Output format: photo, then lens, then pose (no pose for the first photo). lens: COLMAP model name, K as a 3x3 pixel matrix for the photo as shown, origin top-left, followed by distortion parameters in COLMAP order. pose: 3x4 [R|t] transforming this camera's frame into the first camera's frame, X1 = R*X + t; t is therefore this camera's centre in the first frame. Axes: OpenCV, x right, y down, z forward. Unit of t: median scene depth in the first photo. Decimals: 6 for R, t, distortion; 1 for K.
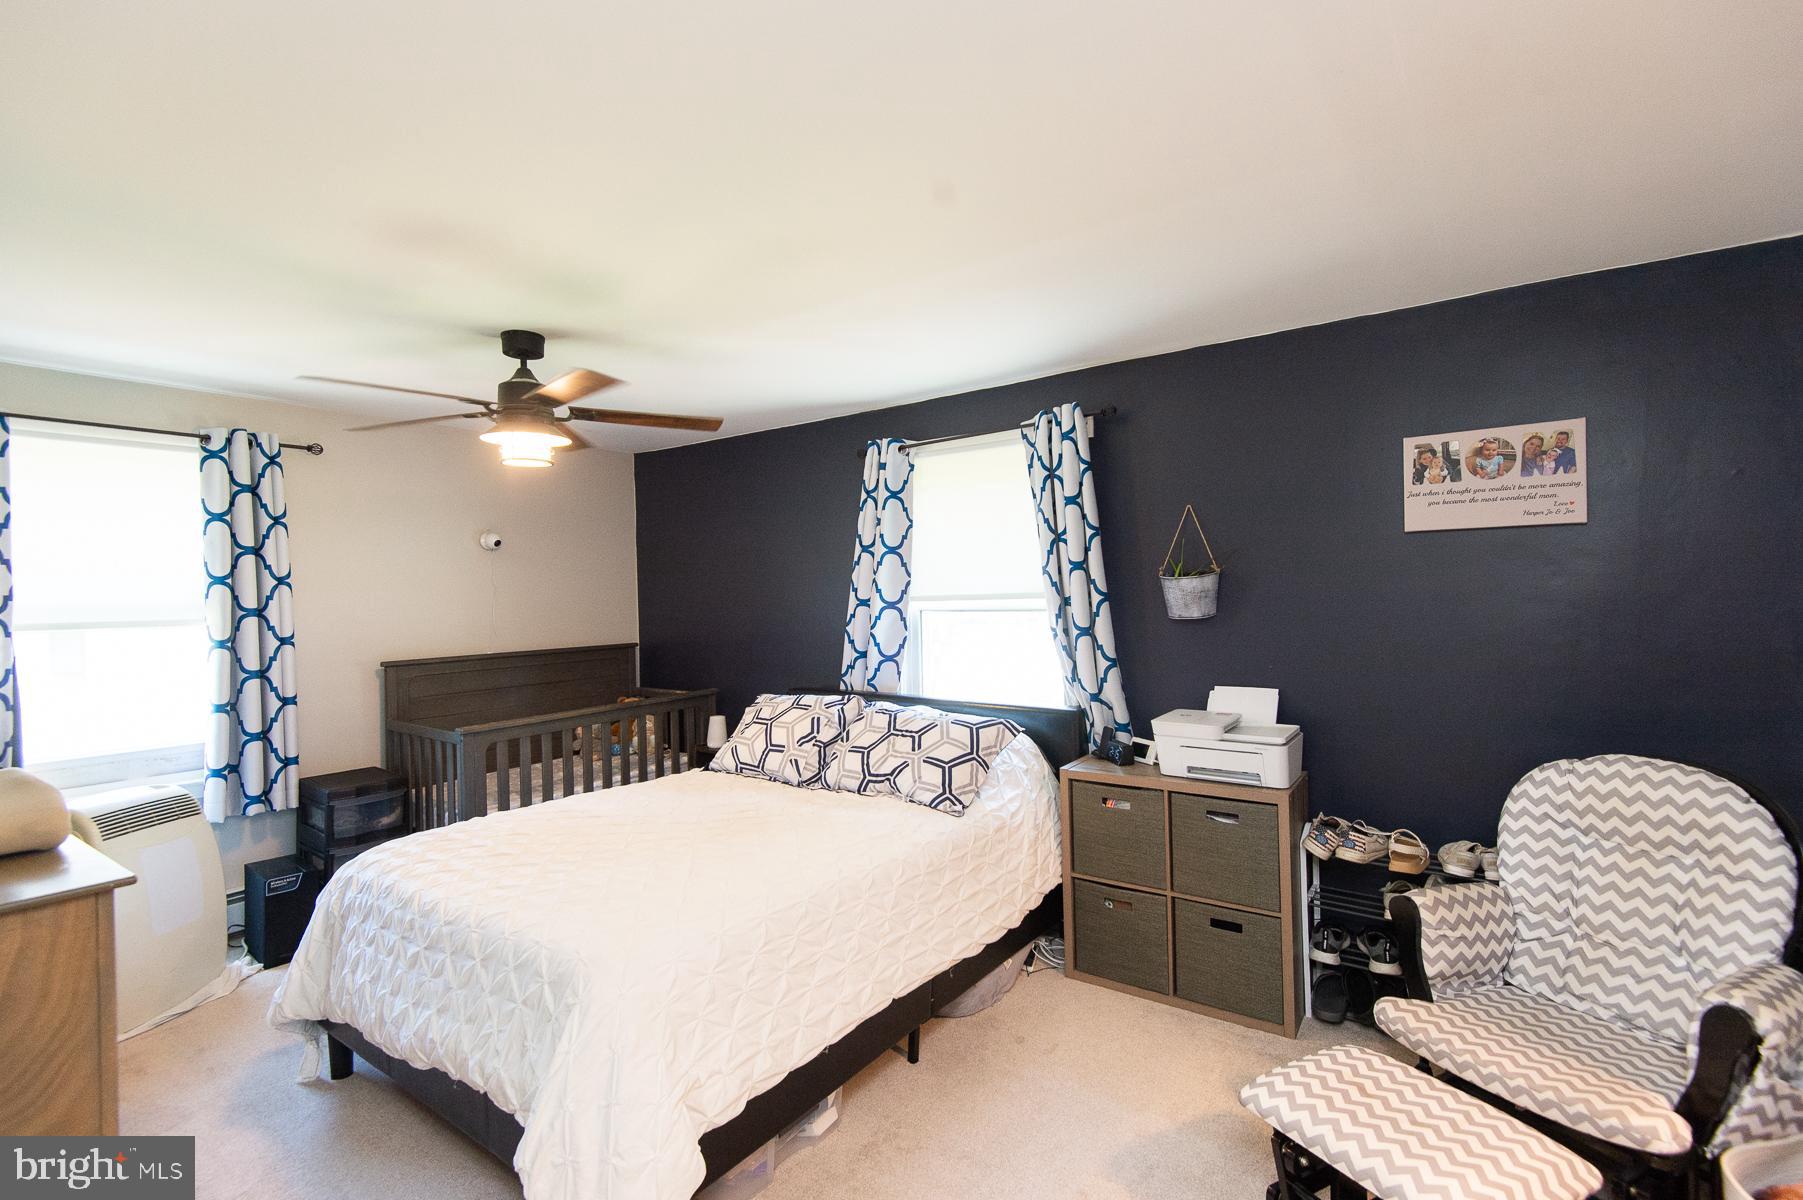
lens RADIAL K [[814.6, 0, 909.1], [0, 814.6, 594.5], [0, 0, 1]] dist [0.032112, -0.023665]
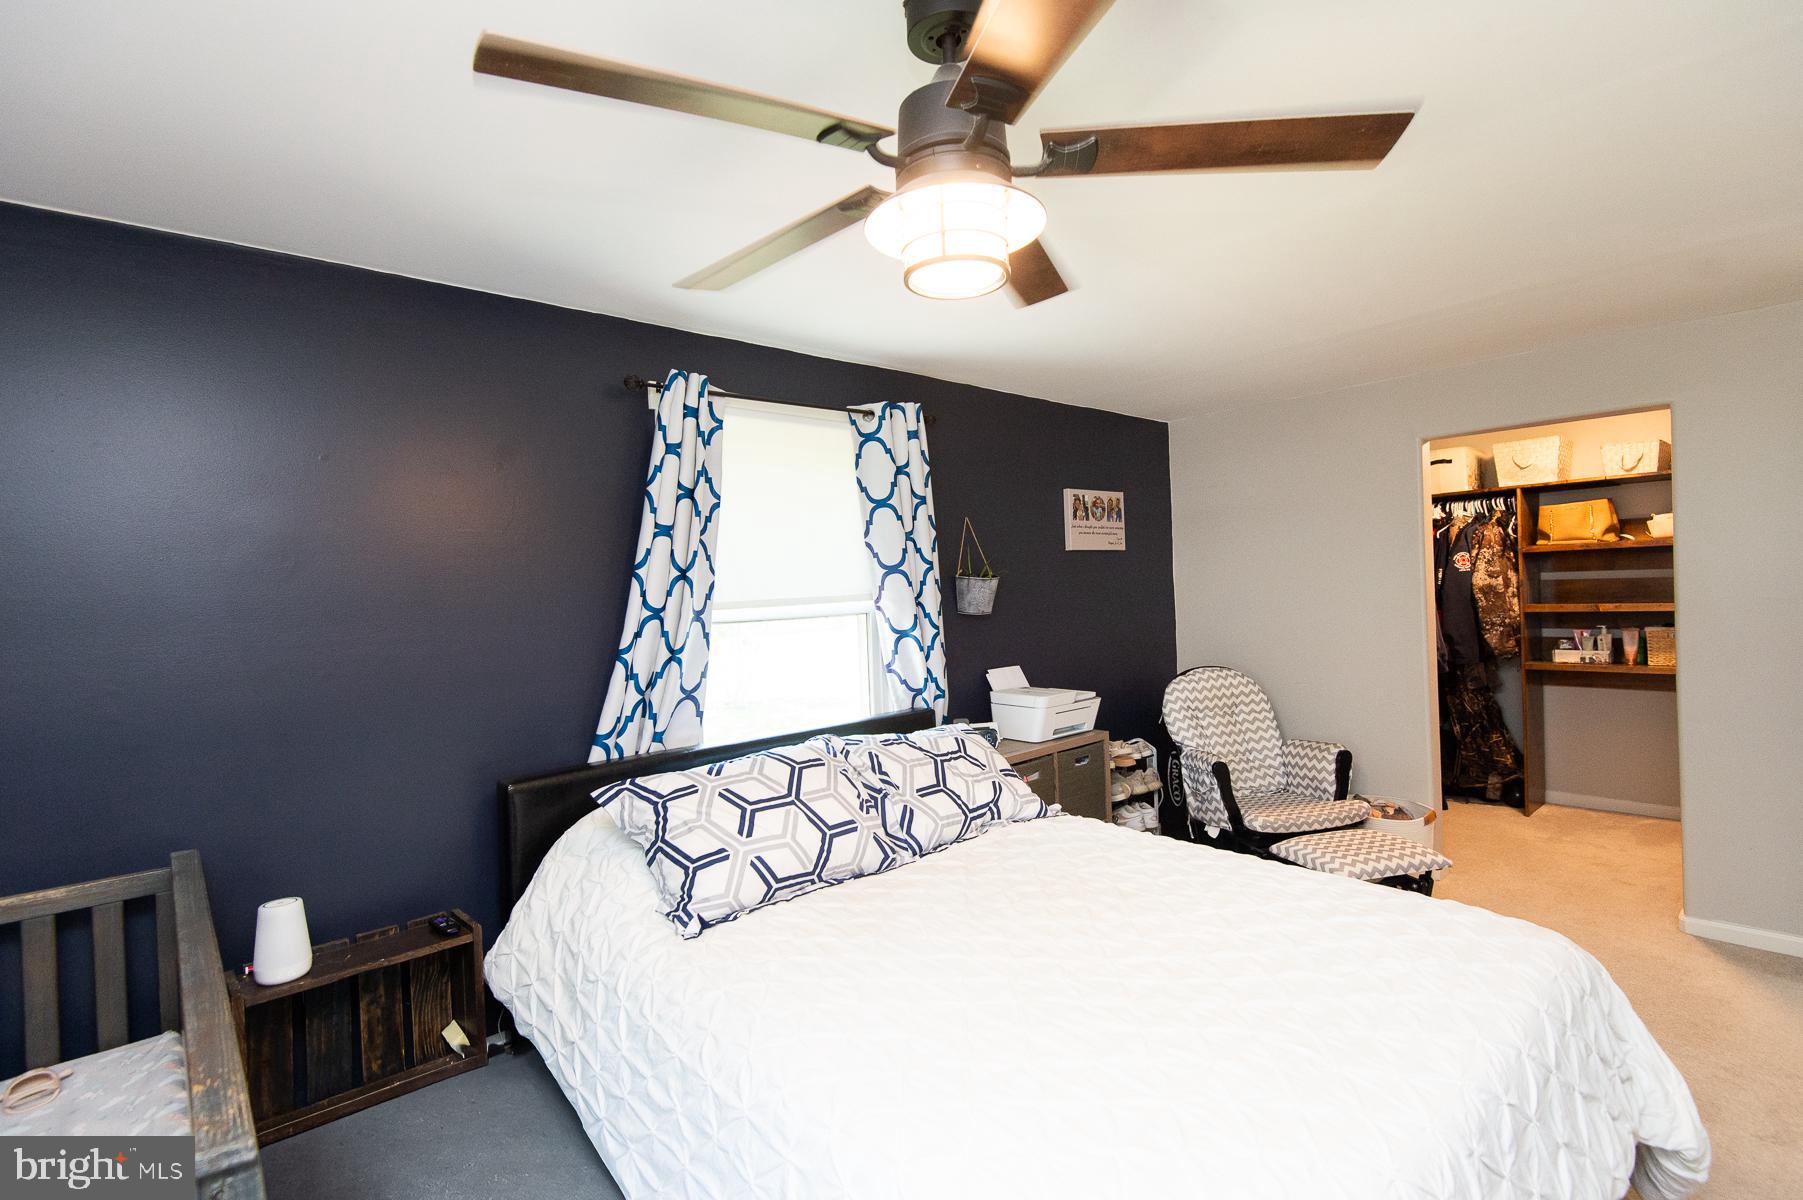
lens RADIAL K [[814.6, 0, 909.1], [0, 814.6, 594.5], [0, 0, 1]] dist [0.032112, -0.023665]
pose [[0.230537, 0.016594, 0.972922, -0.729414], [0.049271, 0.998373, -0.028704, 0.026365], [-0.971815, 0.054554, 0.229345, 0.751690]]
